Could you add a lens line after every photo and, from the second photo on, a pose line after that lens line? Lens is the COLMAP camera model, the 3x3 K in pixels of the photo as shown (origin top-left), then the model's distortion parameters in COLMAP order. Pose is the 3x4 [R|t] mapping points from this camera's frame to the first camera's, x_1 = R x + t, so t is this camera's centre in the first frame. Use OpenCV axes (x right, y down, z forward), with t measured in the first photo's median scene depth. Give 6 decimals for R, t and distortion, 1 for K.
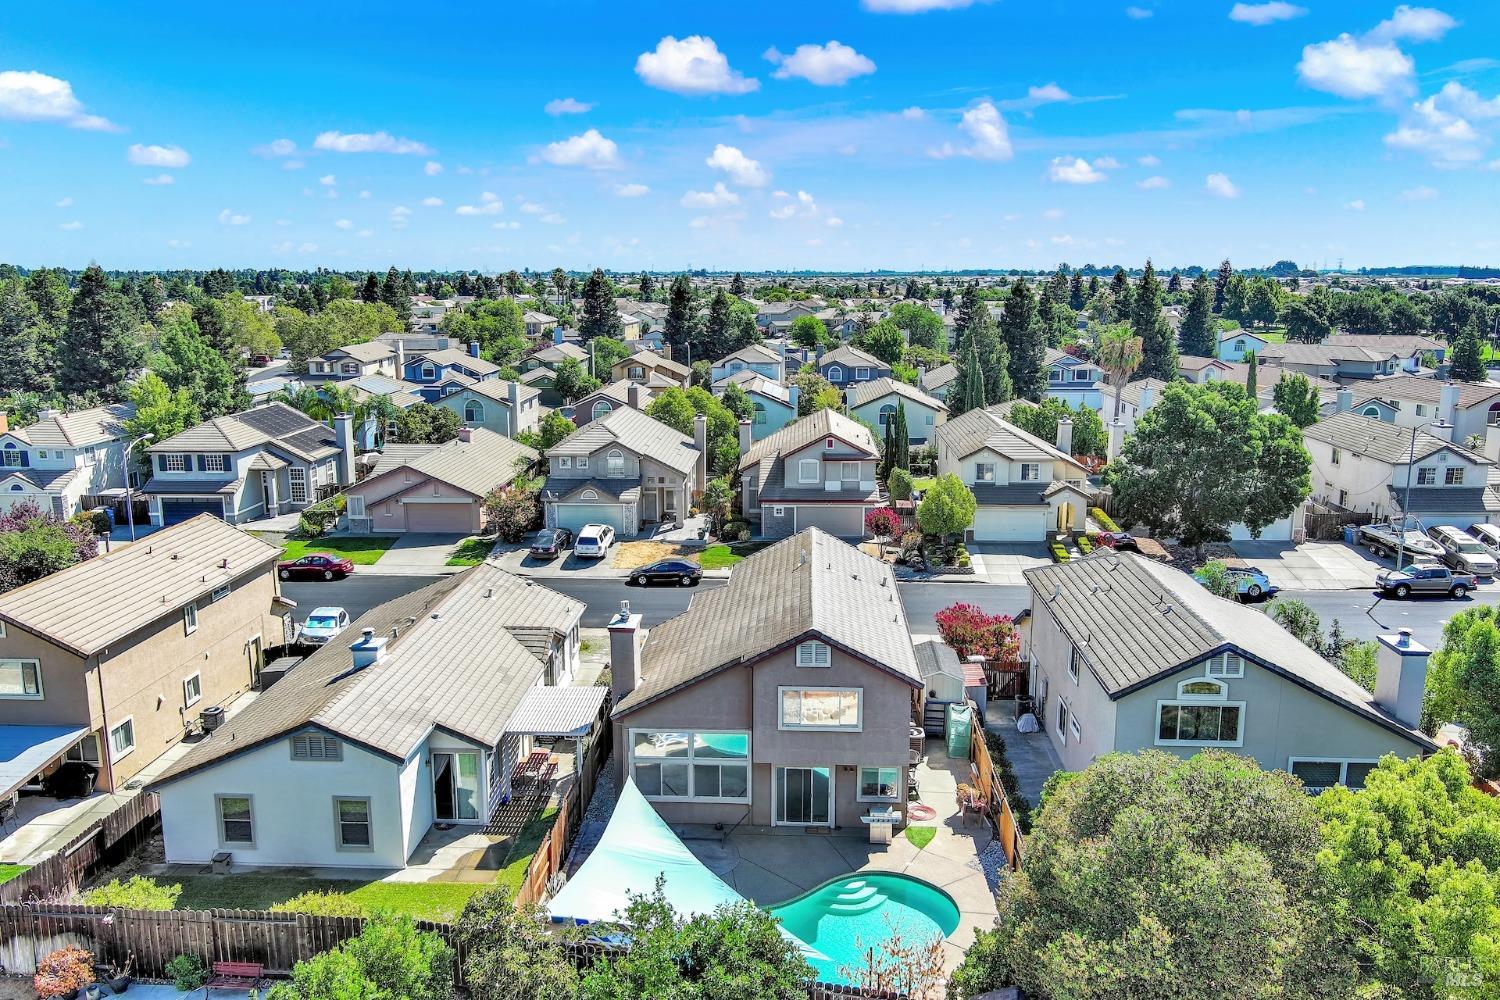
lens RADIAL K [[1174.6, 0, 748.6], [0, 1174.6, 498.5], [0, 0, 1]] dist [0.013758, -0.011957]
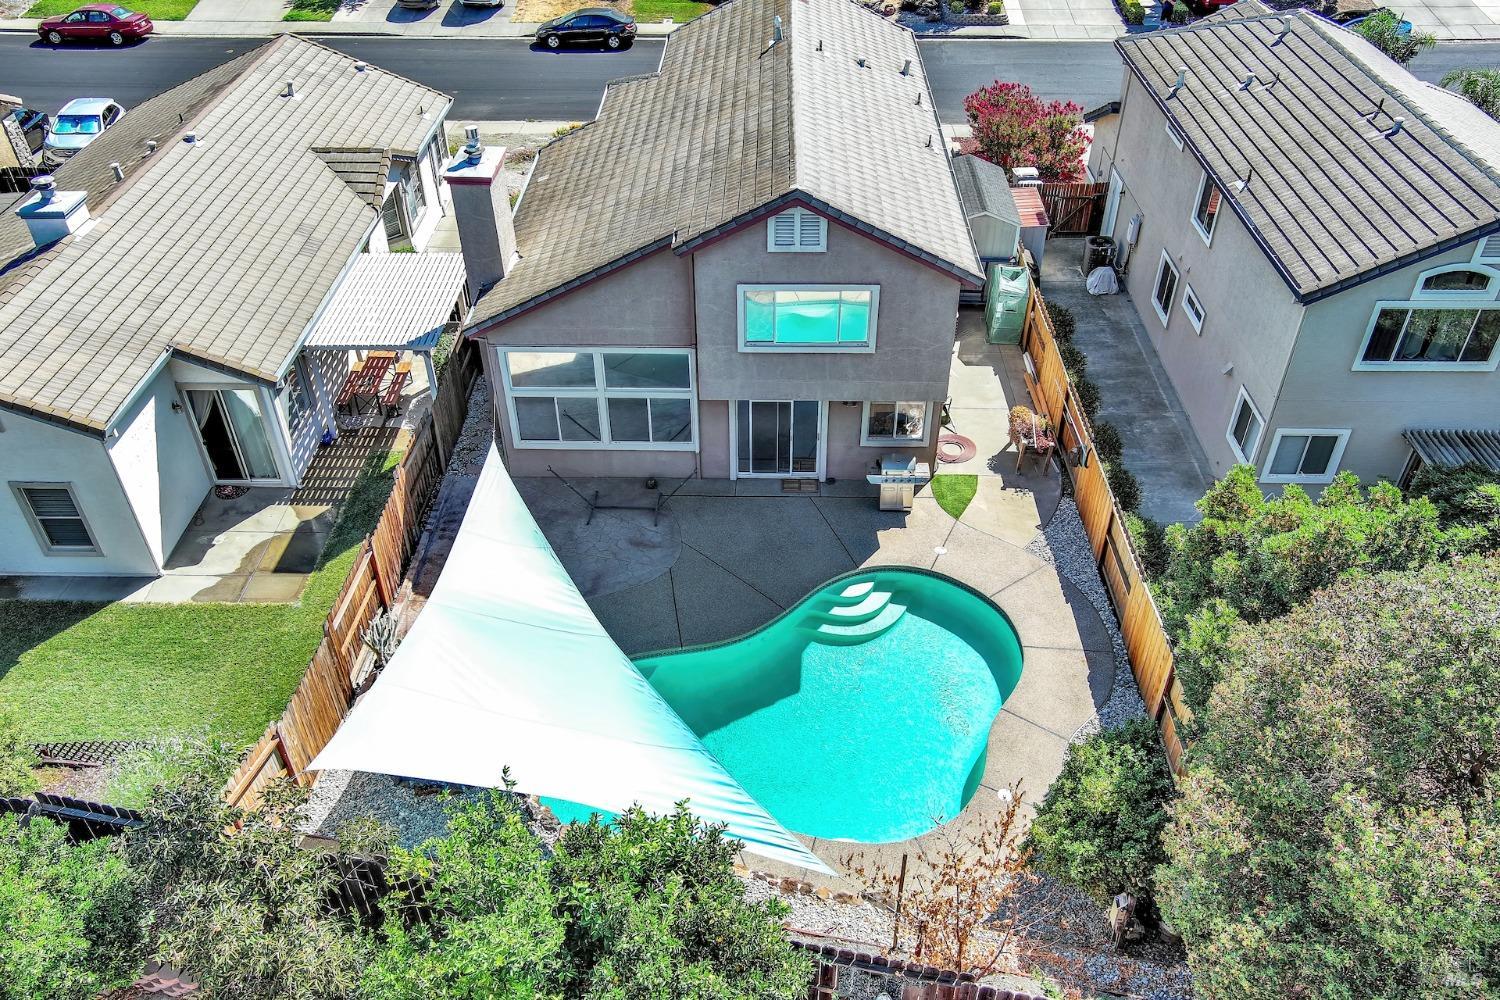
lens RADIAL K [[1174.6, 0, 748.3], [0, 1174.6, 507.2], [0, 0, 1]] dist [0.013758, -0.011957]
pose [[0.999563, -0.021716, 0.020057, 0.015608], [0.010162, 0.889560, 0.456706, -0.009630], [-0.027760, -0.456302, 0.889392, 0.394580]]
